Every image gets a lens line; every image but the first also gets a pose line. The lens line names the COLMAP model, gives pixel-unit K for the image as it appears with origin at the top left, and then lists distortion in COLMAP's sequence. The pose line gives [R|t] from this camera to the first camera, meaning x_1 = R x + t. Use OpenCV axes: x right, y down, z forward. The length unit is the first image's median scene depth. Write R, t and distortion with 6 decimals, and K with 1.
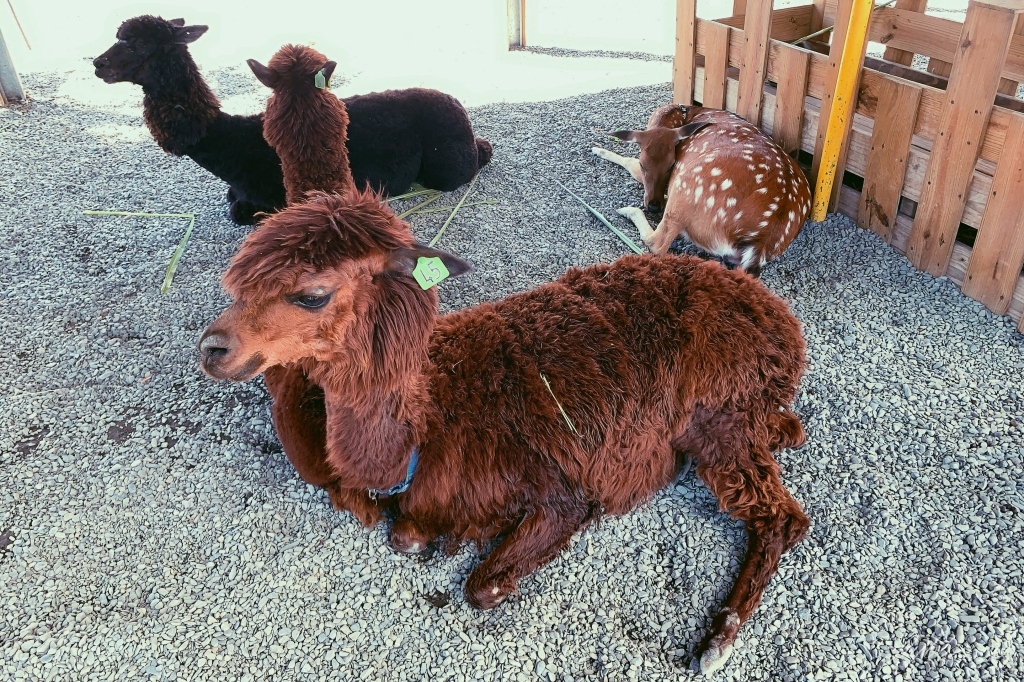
lens RADIAL K [[796.9, 0, 512.5], [0, 796.9, 287.6], [0, 0, 1]] dist [0.009058, -0.006524]
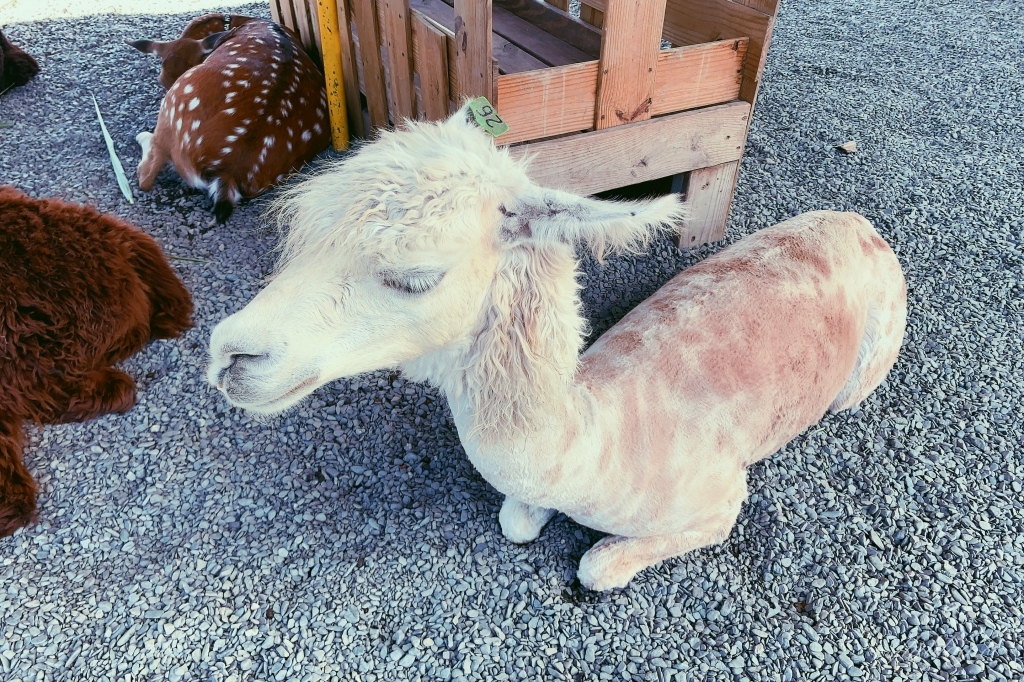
lens RADIAL K [[802.5, 0, 510.7], [0, 802.5, 325.1], [0, 0, 1]] dist [0.002941, -0.000249]
pose [[0.987332, -0.033955, 0.154991, 0.635596], [0.014797, 0.992280, 0.123129, 0.008006], [-0.157975, -0.119276, 0.980213, 0.091617]]
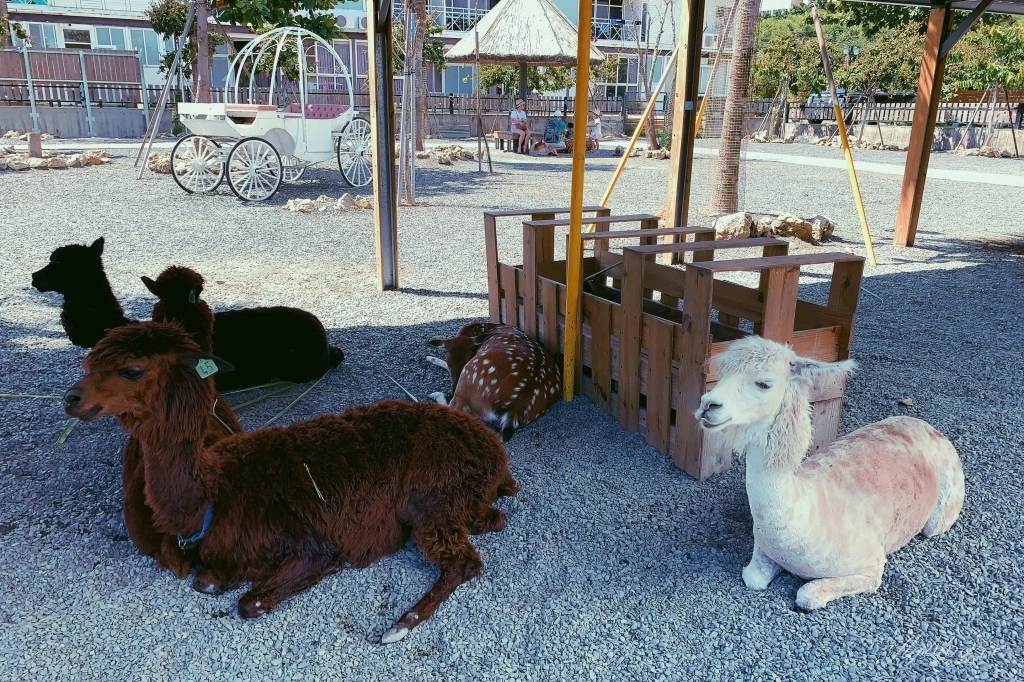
lens RADIAL K [[778.2, 0, 525.4], [0, 778.2, 324.1], [0, 0, 1]] dist [-0.000313, -0.003701]
pose [[0.994393, 0.015346, 0.104628, 0.250848], [0.012542, 0.965317, -0.260781, 0.205925], [-0.105001, 0.260631, 0.959712, -0.467165]]
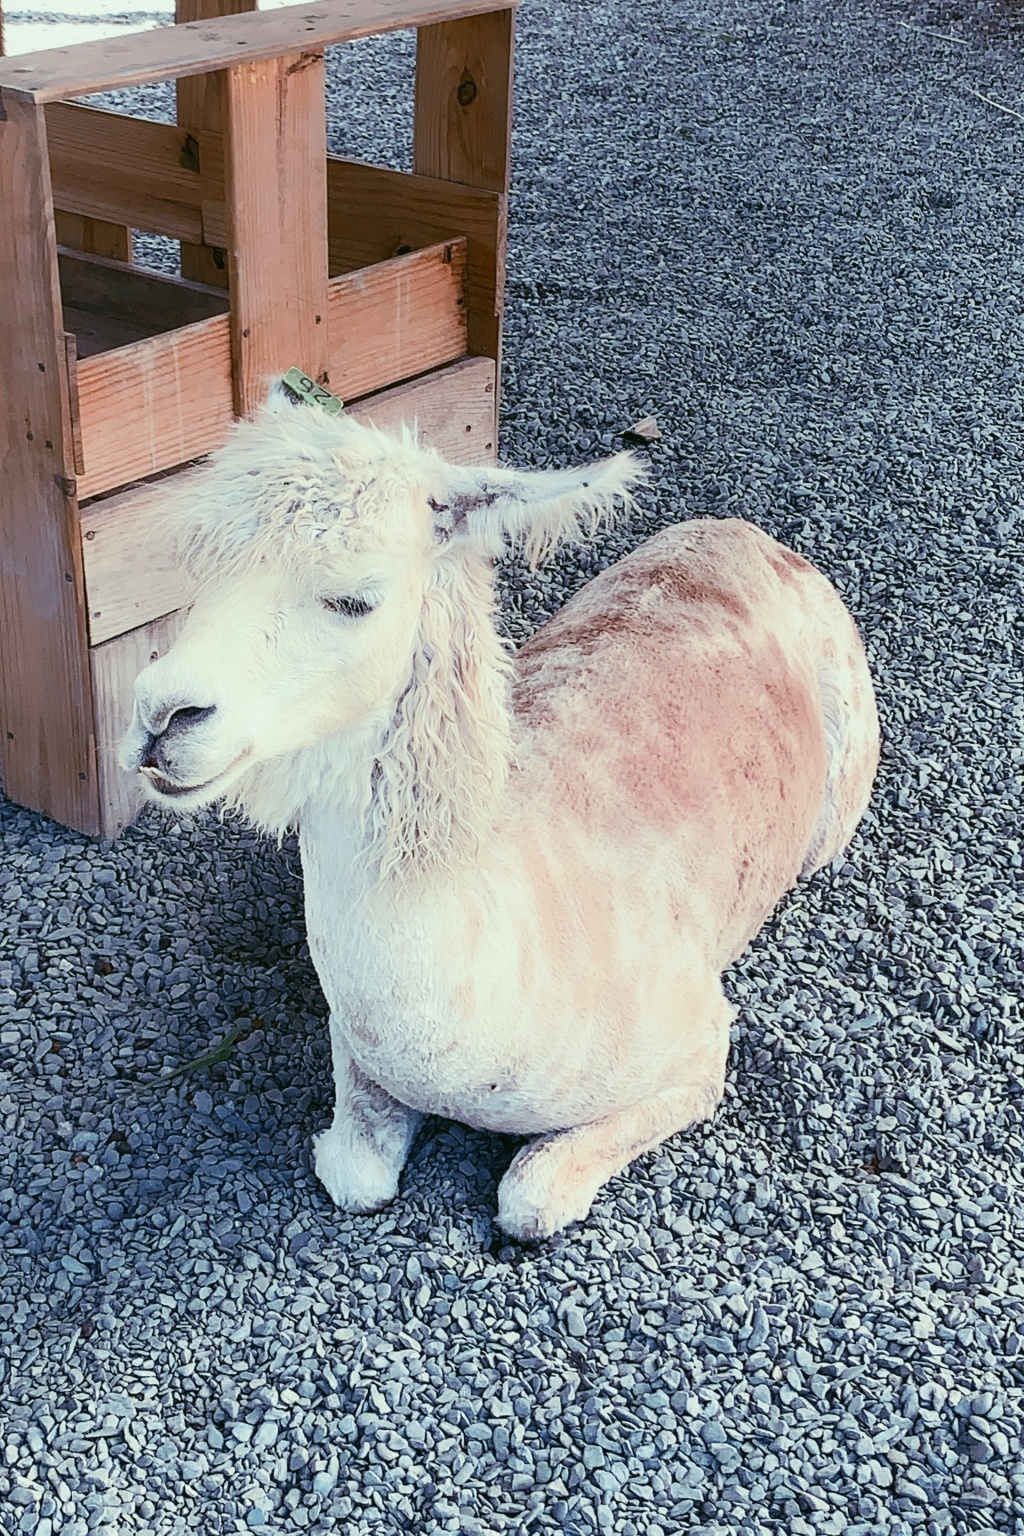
lens RADIAL K [[2257.4, 0, 512.0], [0, 2257.4, 768.0], [0, 0, 1]] dist [0.119442, -0.095791]
pose [[0.843162, -0.209392, 0.495210, 0.320019], [0.219444, 0.974862, 0.038573, 0.065108], [-0.490839, 0.076148, 0.867916, -0.195663]]
